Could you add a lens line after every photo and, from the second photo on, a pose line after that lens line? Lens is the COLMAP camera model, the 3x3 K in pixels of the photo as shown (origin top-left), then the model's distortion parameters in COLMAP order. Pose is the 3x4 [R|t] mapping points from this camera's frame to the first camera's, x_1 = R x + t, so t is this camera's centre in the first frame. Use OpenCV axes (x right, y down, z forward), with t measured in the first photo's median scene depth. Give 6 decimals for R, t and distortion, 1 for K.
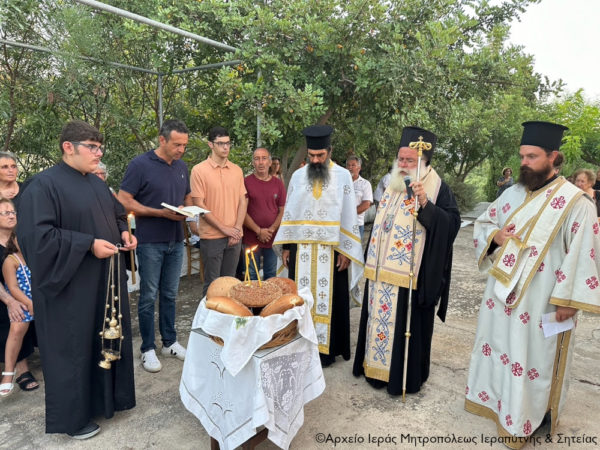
lens RADIAL K [[419.6, 0, 303.4], [0, 419.6, 229.0], [0, 0, 1]] dist [0.067545, -0.073323]
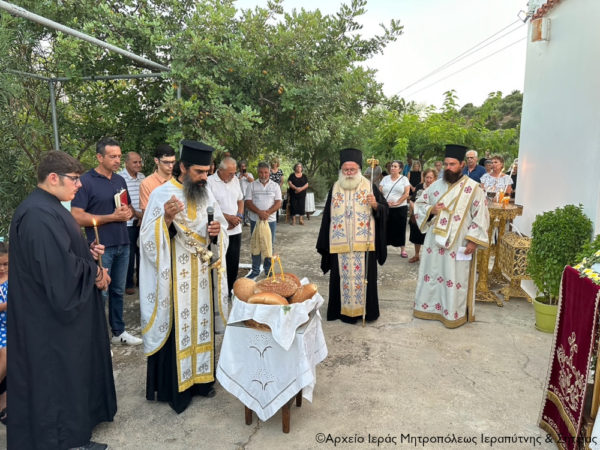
lens RADIAL K [[415.2, 0, 298.1], [0, 415.2, 226.3], [0, 0, 1]] dist [0.112899, -0.151417]
pose [[0.924857, -0.085332, 0.370620, -0.342086], [0.079937, 0.996351, 0.029925, -0.041512], [-0.371821, 0.001949, 0.928303, -0.124165]]
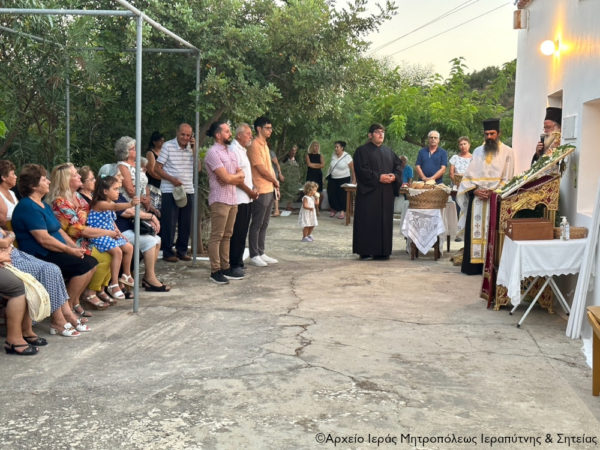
lens RADIAL K [[814.7, 0, 300.0], [0, 814.7, 225.0], [0, 0, 1]] dist [0.254403, -0.603515]
pose [[0.874978, -0.046644, 0.481910, -1.336810], [0.070315, 0.997038, -0.031163, 0.231449], [-0.479029, 0.061153, 0.875666, -1.505410]]
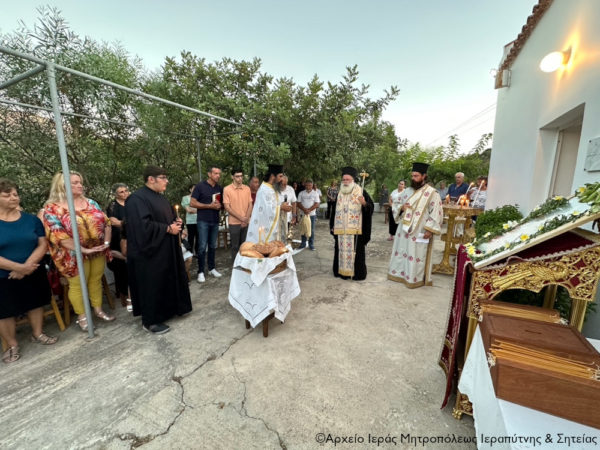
lens RADIAL K [[237.6, 0, 300.4], [0, 237.6, 225.8], [0, 0, 1]] dist [-0.001174, 0.000008]
pose [[0.993696, -0.047605, 0.101502, -0.036415], [0.045856, 0.998758, 0.019501, 0.021934], [-0.102304, -0.014724, 0.994644, -0.104144]]
